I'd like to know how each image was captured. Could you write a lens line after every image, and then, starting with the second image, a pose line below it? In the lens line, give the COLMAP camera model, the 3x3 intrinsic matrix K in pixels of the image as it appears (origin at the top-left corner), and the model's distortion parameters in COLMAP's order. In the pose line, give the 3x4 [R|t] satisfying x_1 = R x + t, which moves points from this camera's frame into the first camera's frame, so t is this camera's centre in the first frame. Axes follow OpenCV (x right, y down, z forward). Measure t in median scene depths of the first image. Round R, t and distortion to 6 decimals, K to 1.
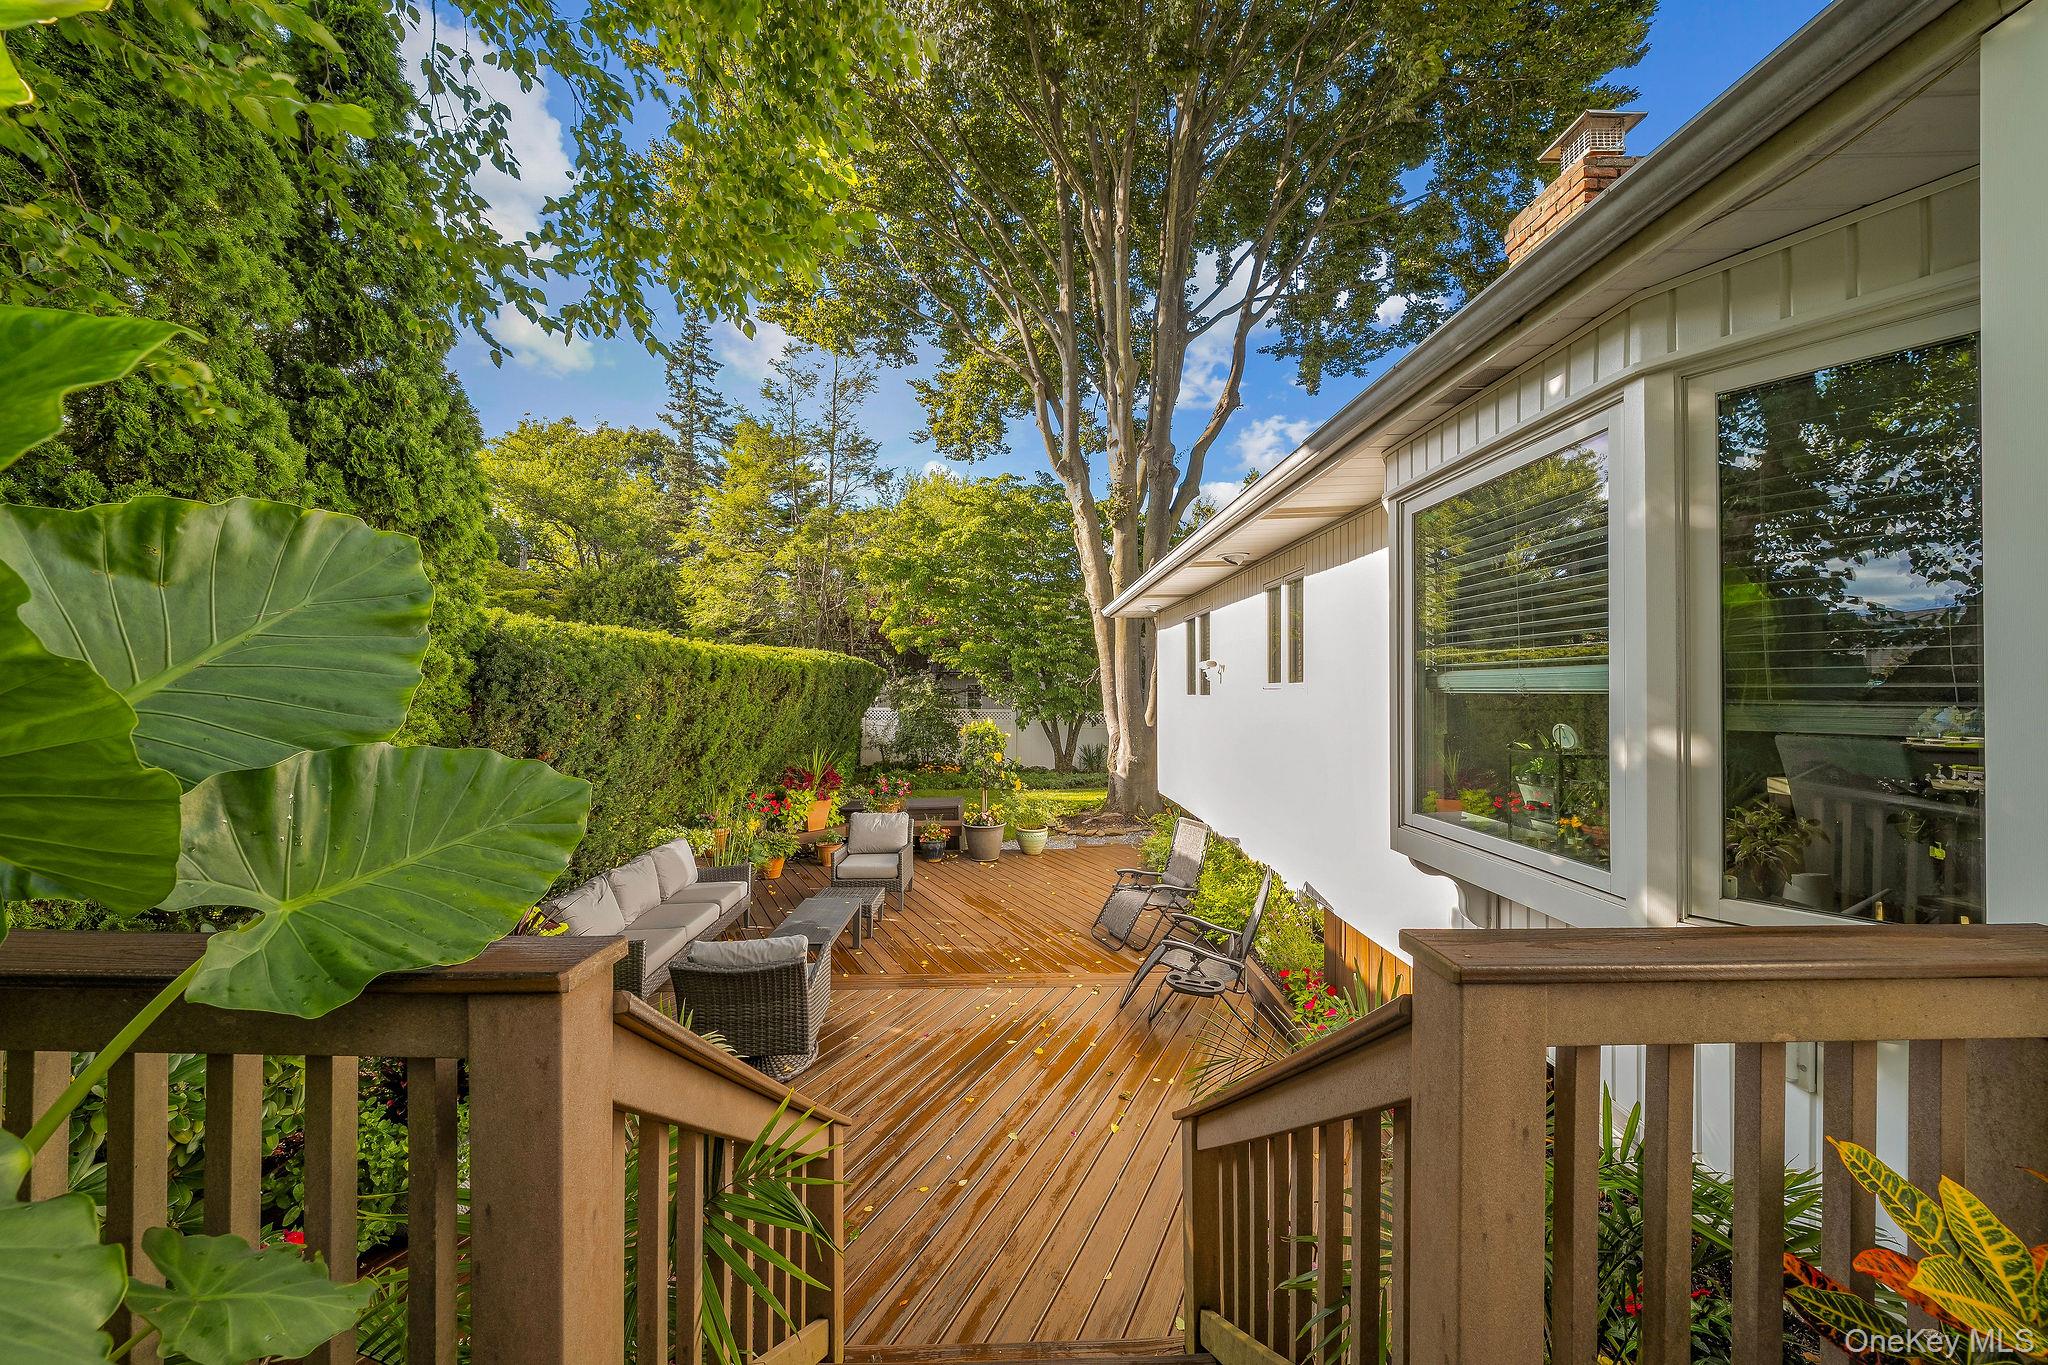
lens RADIAL K [[699.6, 0, 1024.0], [0, 699.6, 682.5], [0, 0, 1]] dist [0.000241, -0.000155]
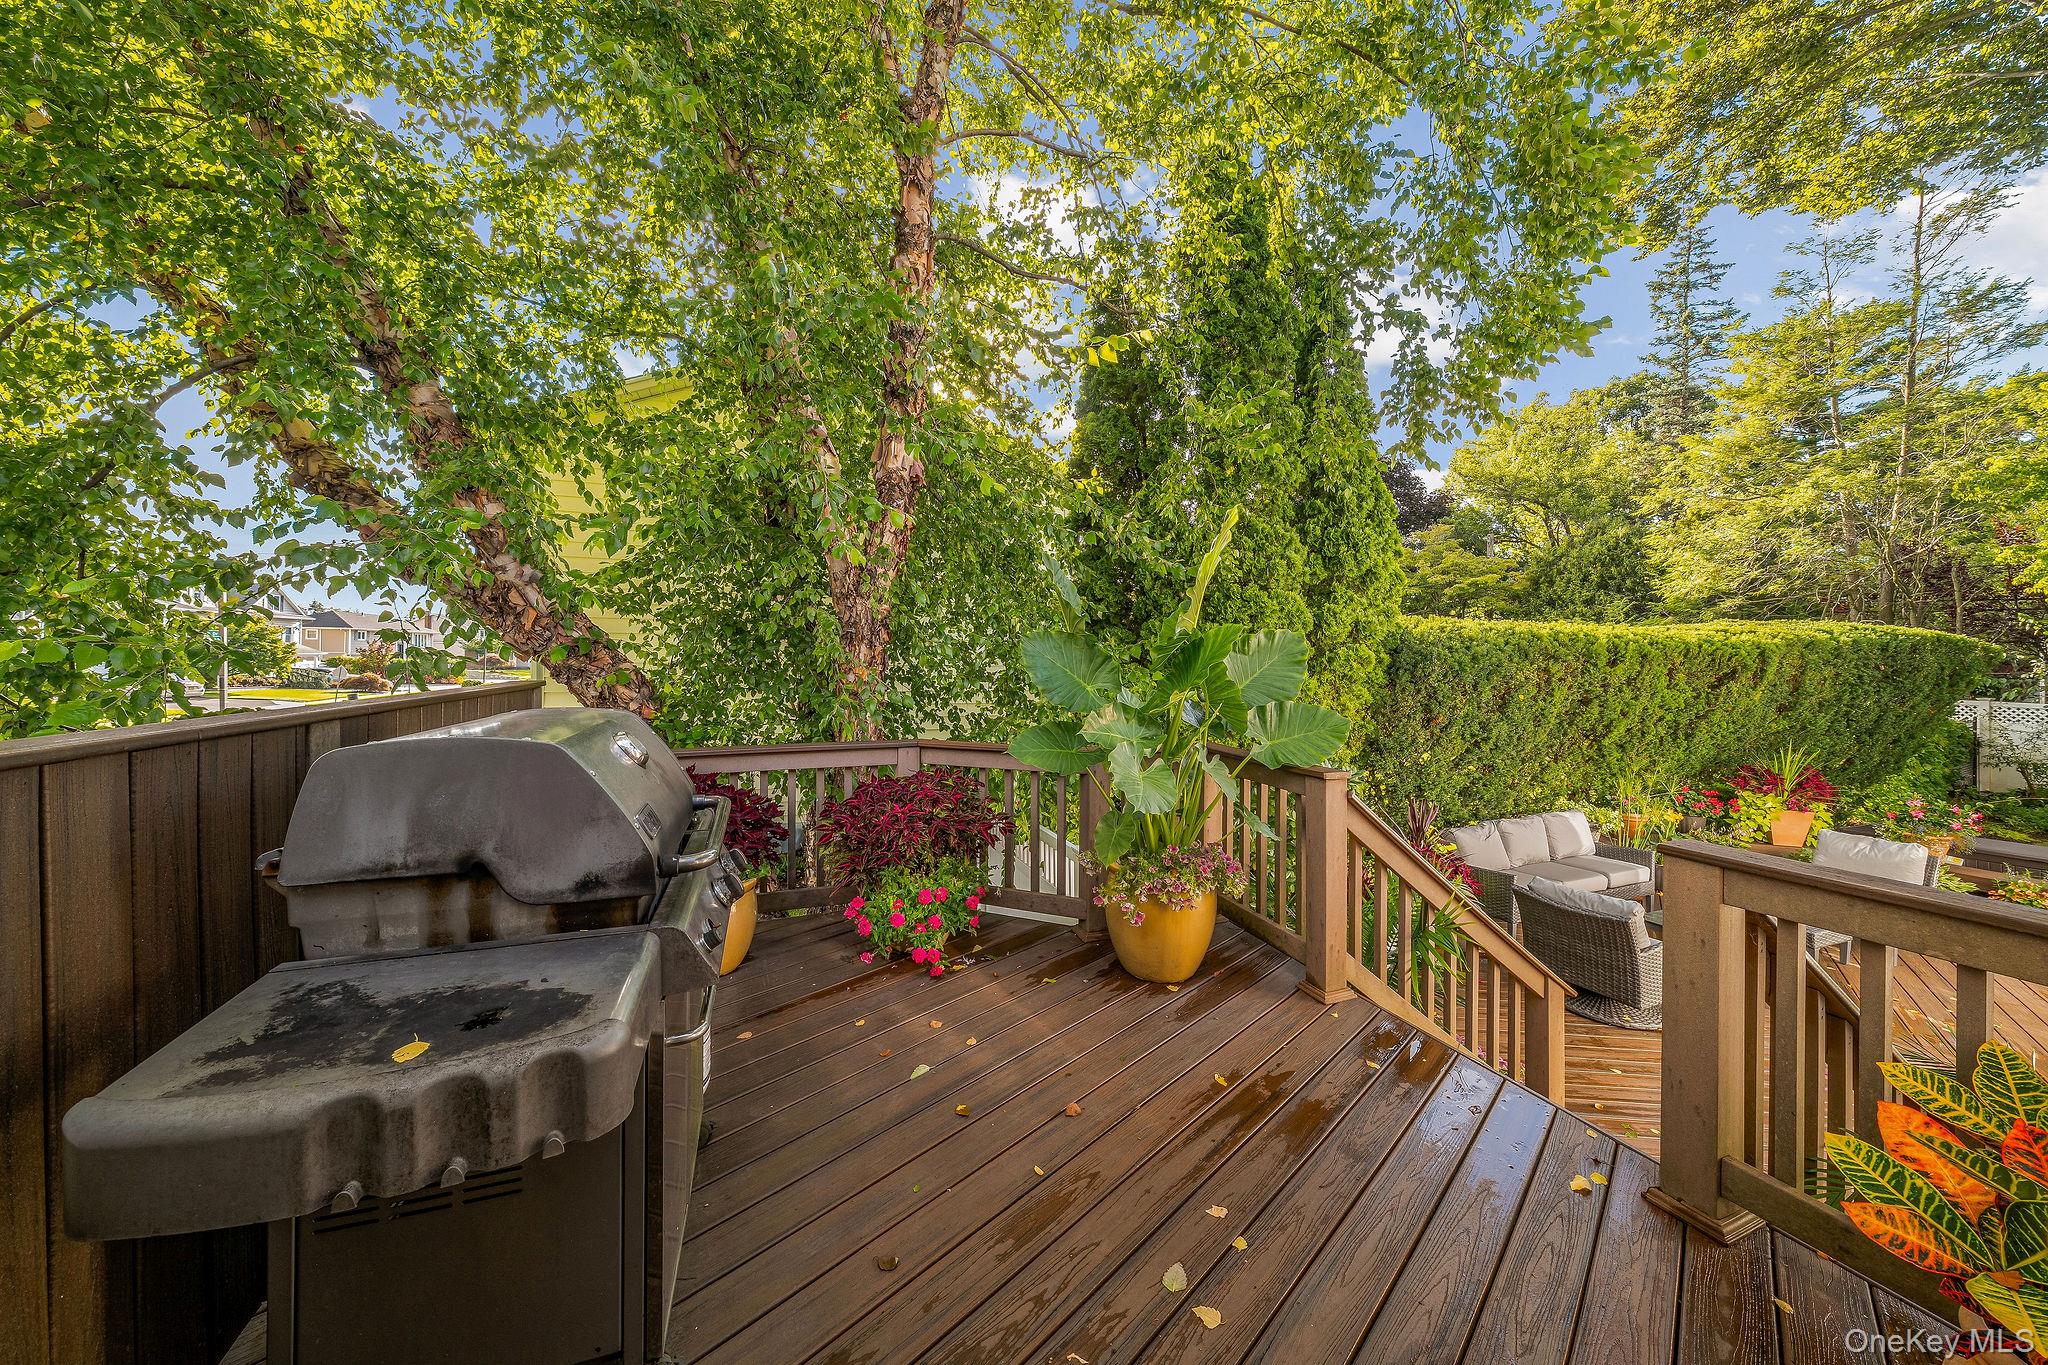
lens RADIAL K [[708.0, 0, 1028.3], [0, 708.0, 654.5], [0, 0, 1]] dist [-0.000748, -0.000155]
pose [[0.344891, -0.004637, -0.938631, 0.178999], [0.000561, 0.999989, -0.004734, -0.010947], [0.938642, 0.001107, 0.344890, -0.129555]]
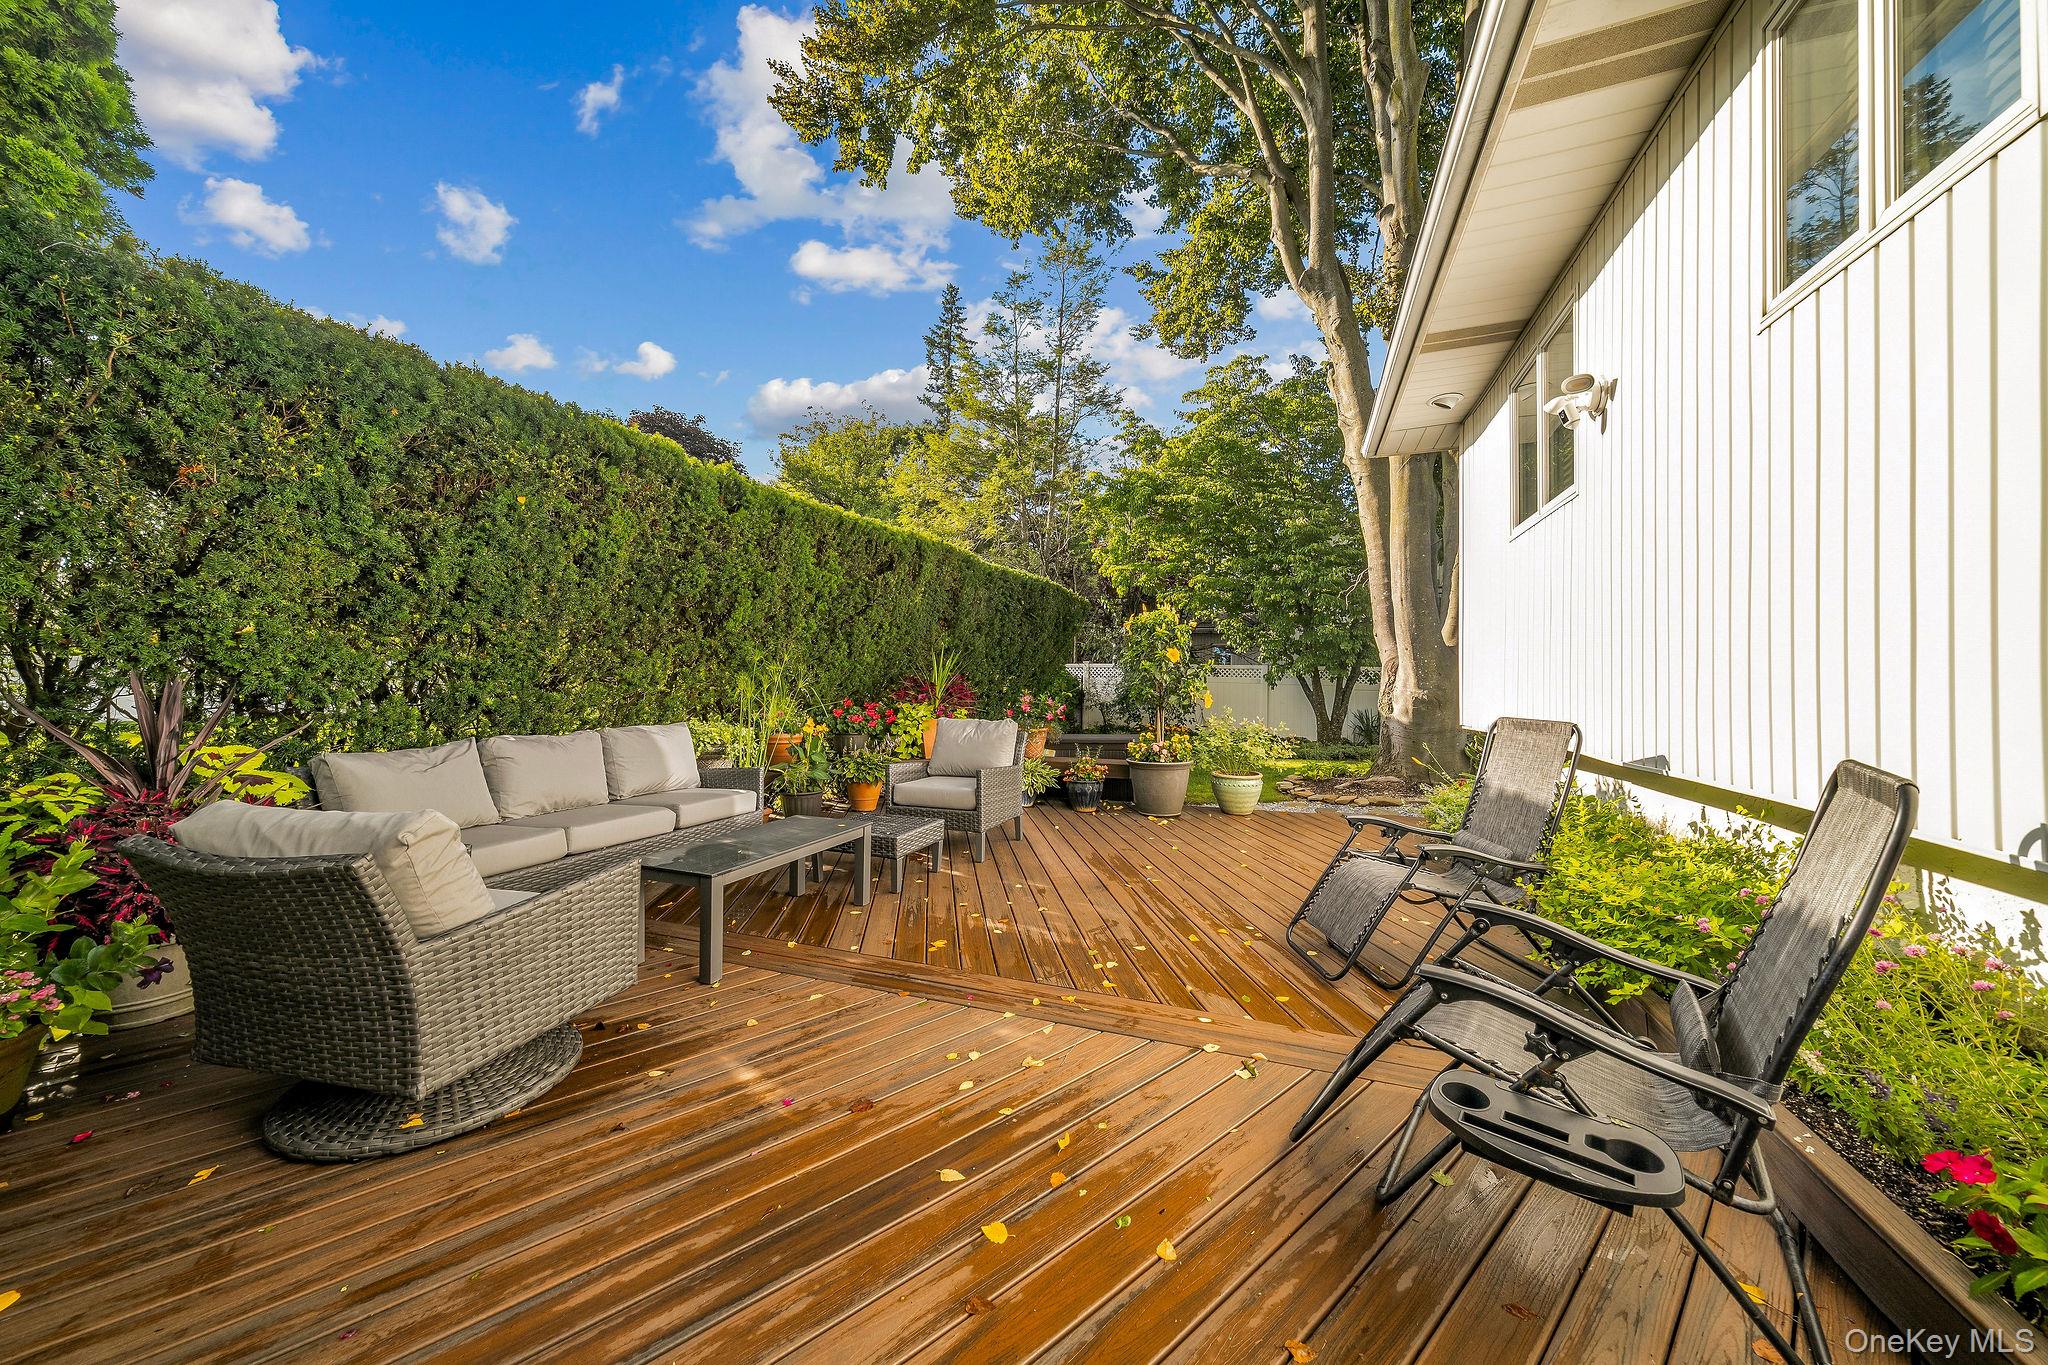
lens RADIAL K [[702.9, 0, 1033.3], [0, 702.9, 673.9], [0, 0, 1]] dist [-0.001259, -0.000073]
pose [[0.930035, 0.003392, -0.367454, 0.078458], [-0.006542, 0.999952, -0.007327, 0.124720], [0.367412, 0.009218, 0.930013, 0.331870]]
